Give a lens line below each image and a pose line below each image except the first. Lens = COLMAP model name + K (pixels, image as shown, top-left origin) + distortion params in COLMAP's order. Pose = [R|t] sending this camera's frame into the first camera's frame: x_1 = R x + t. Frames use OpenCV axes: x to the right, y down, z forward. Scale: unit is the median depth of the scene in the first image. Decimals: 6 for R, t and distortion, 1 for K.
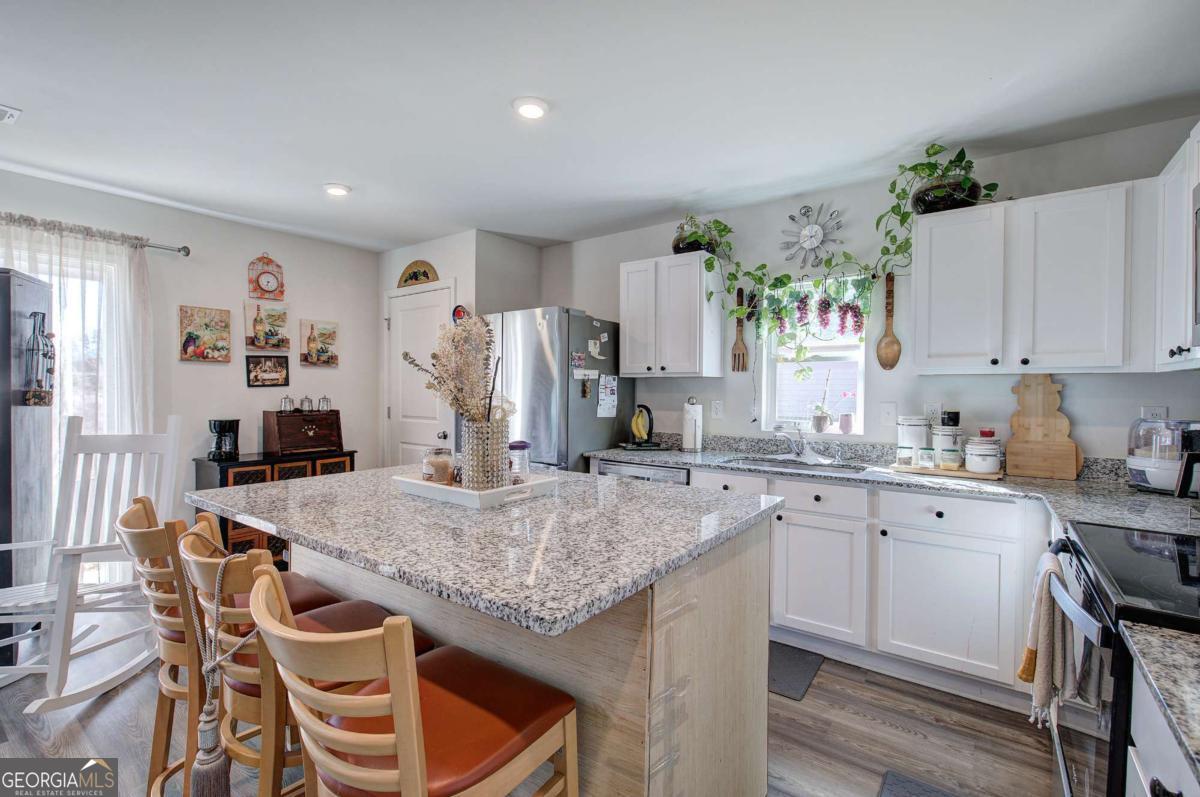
lens RADIAL K [[536.6, 0, 600.2], [0, 536.6, 395.8], [0, 0, 1]] dist [0.000731, 0.001120]
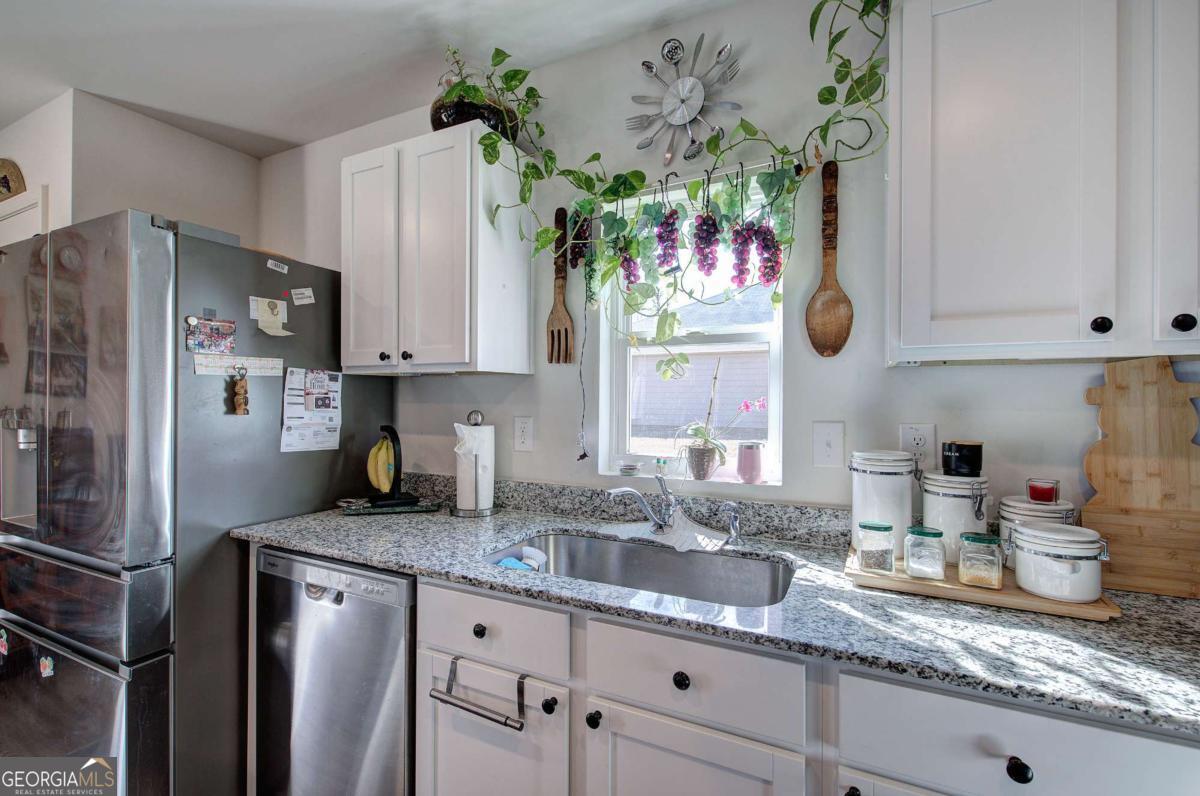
lens RADIAL K [[536.6, 0, 599.8], [0, 536.6, 396.8], [0, 0, 1]] dist [0.000731, 0.001120]
pose [[0.986628, -0.002862, 0.162960, 0.229415], [0.004703, 0.999929, -0.010908, -0.006123], [-0.162918, 0.011528, 0.986572, 0.506004]]
